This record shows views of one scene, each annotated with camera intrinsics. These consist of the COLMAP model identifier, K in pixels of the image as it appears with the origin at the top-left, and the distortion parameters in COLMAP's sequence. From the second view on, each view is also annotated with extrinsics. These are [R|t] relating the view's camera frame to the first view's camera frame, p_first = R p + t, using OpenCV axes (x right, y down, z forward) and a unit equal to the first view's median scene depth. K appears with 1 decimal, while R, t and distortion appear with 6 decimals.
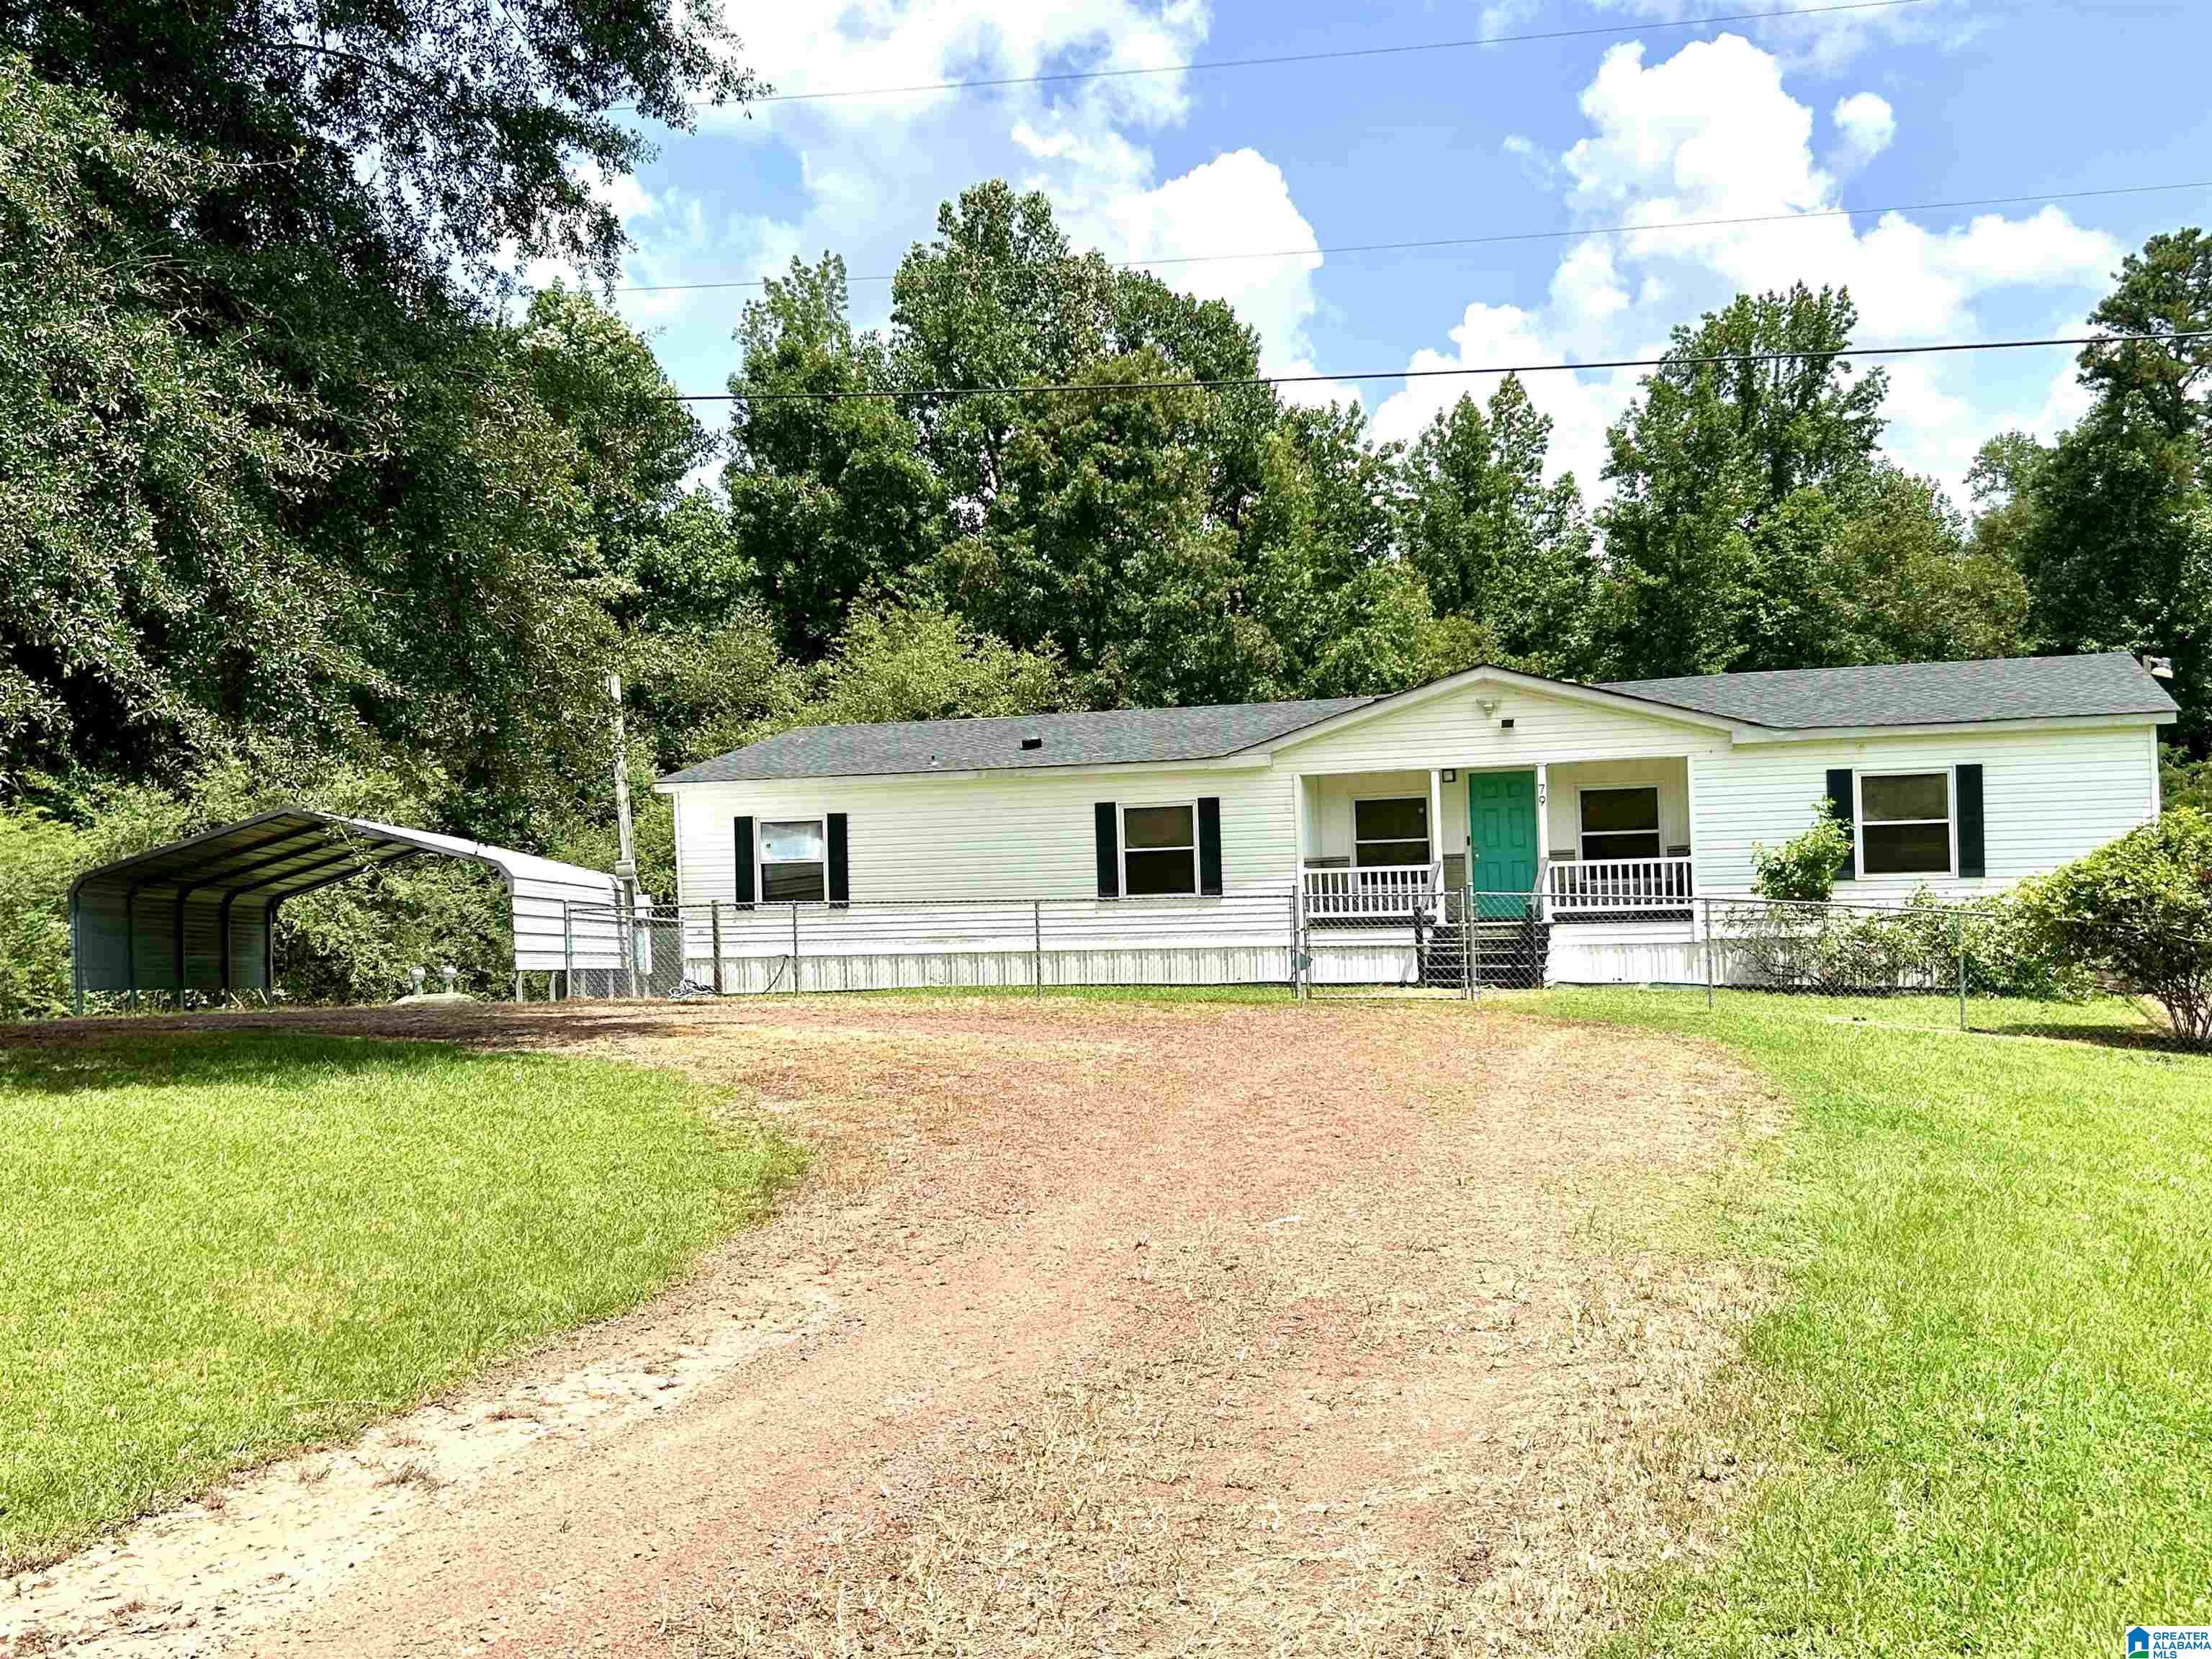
lens RADIAL K [[2229.3, 0, 1106.0], [0, 2229.3, 829.5], [0, 0, 1]] dist [0.145760, -0.325382]
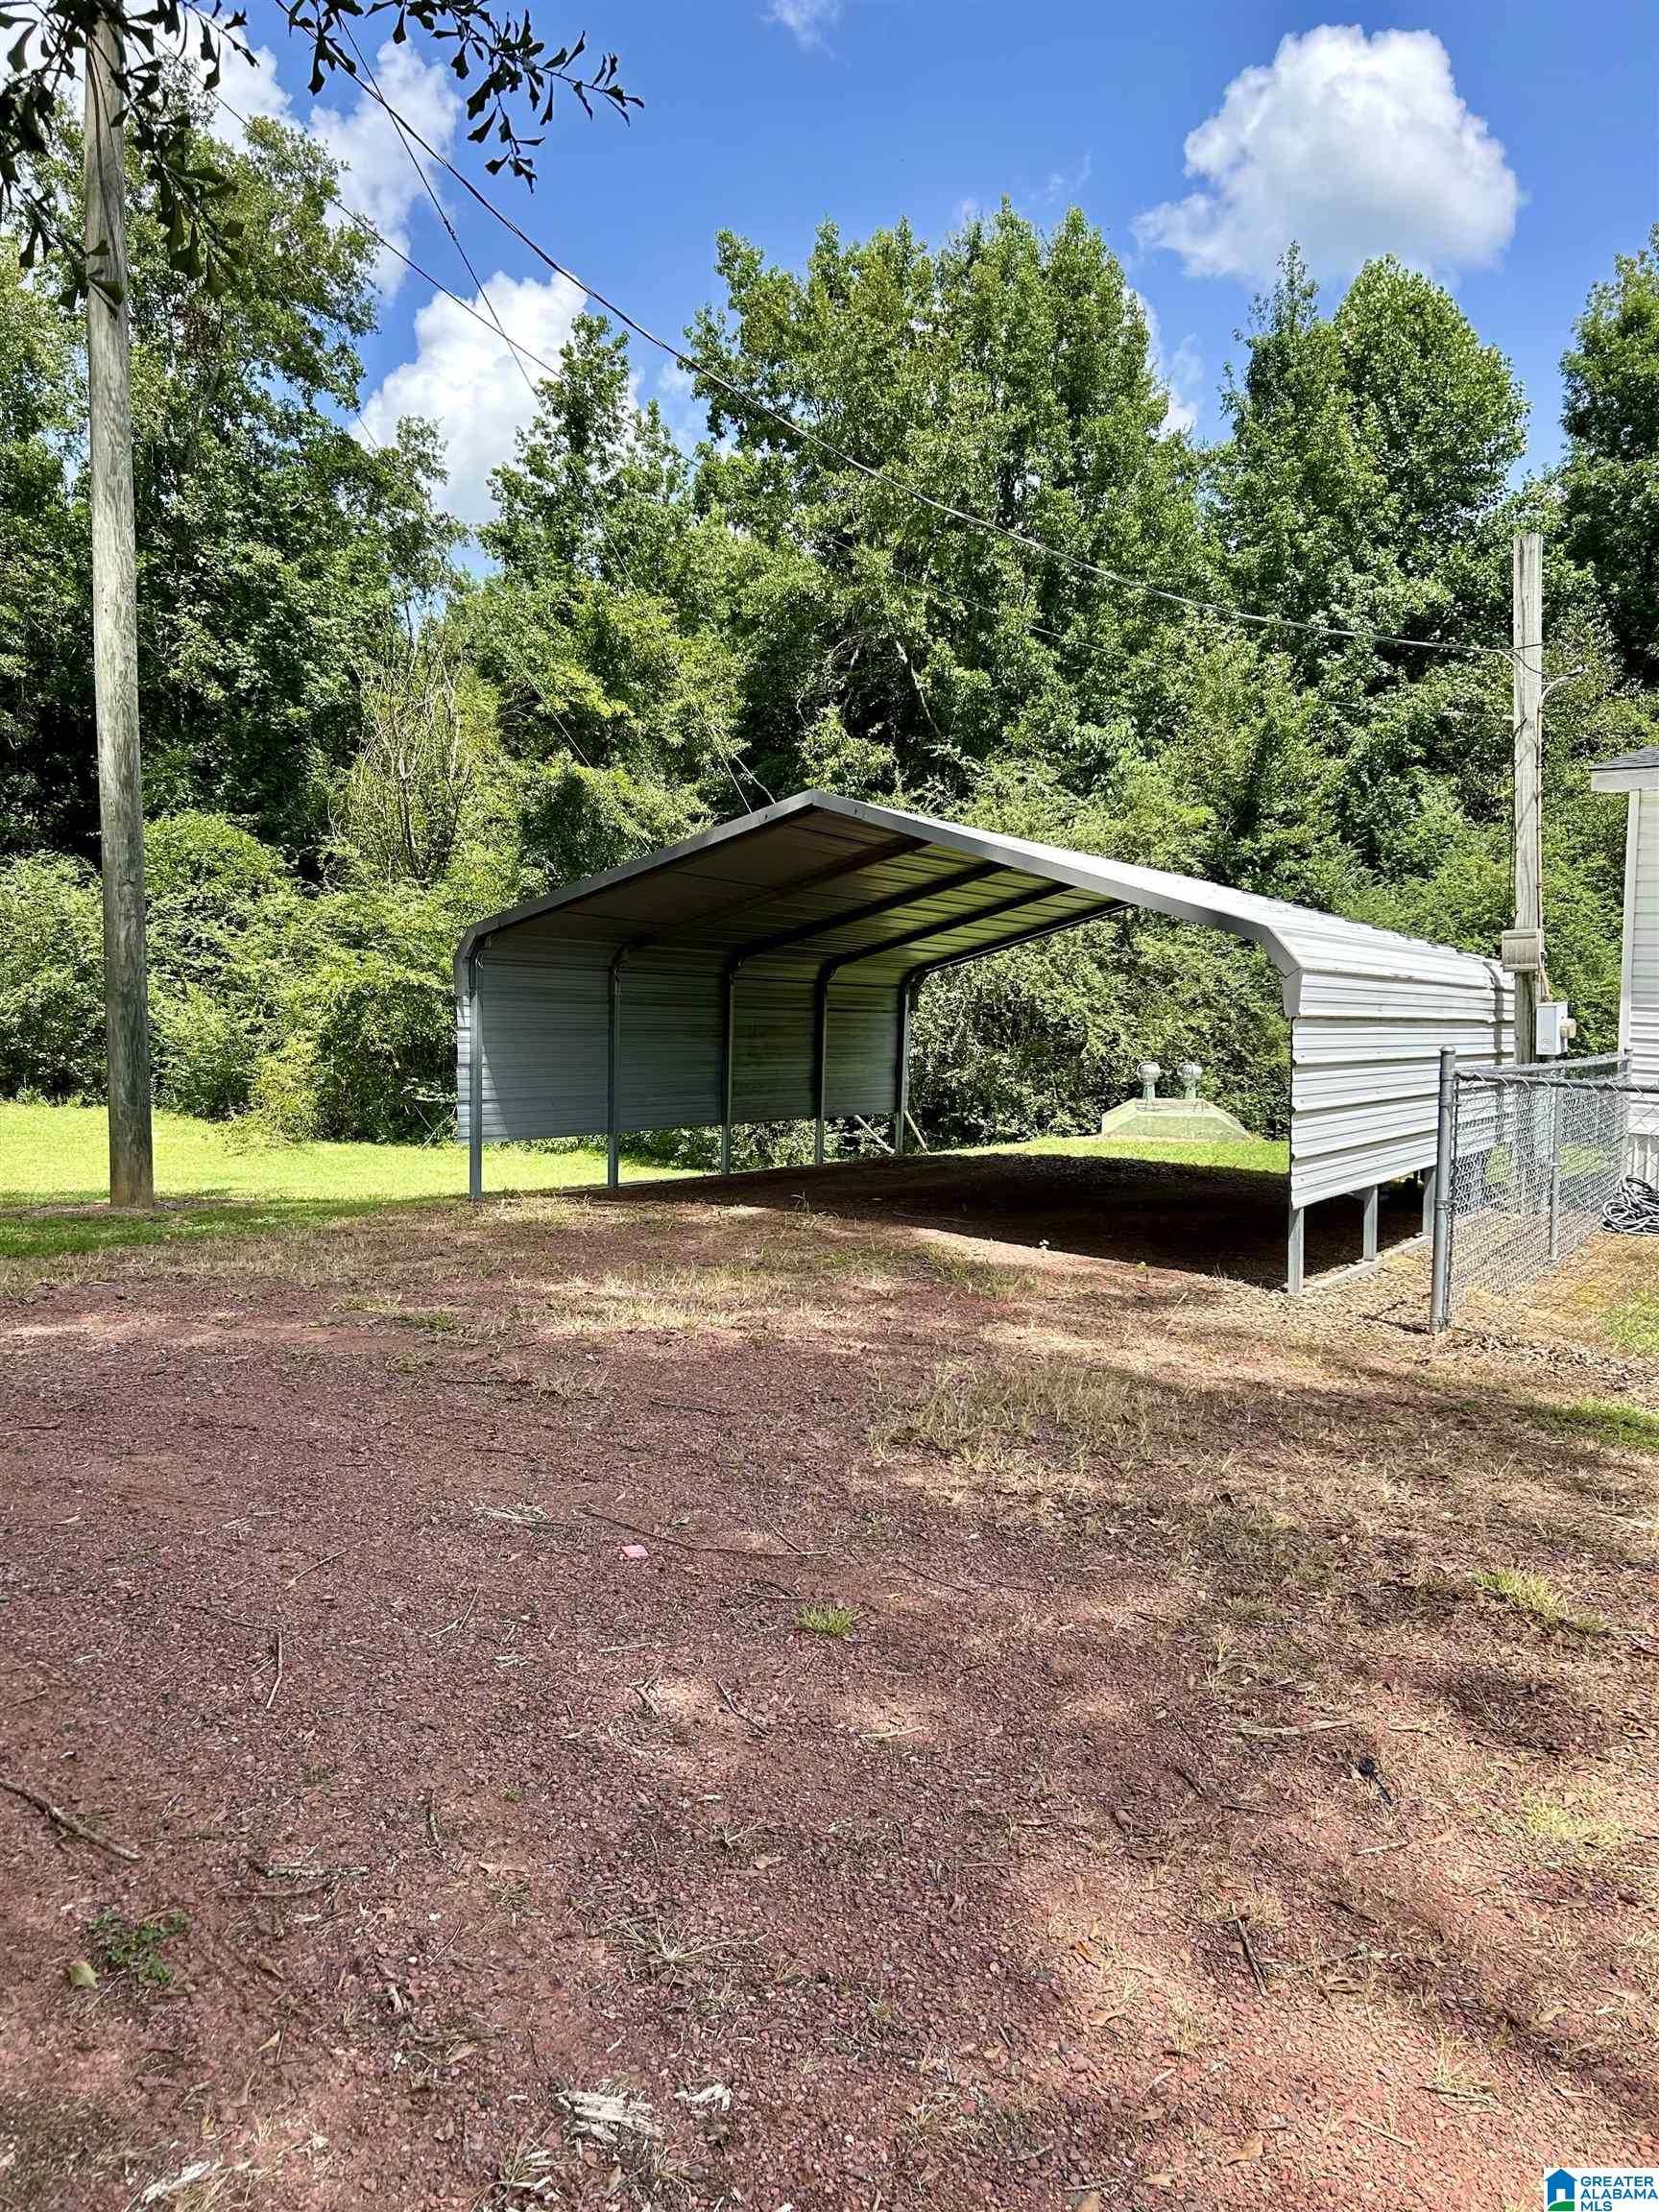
lens RADIAL K [[1665.0, 0, 829.5], [0, 1665.0, 1106.0], [0, 0, 1]] dist [0.000955, -0.090154]
pose [[0.867713, 0.081845, -0.490281, -0.123057], [-0.018876, 0.991065, 0.132037, 0.005227], [0.496707, -0.105316, 0.861505, 0.456481]]
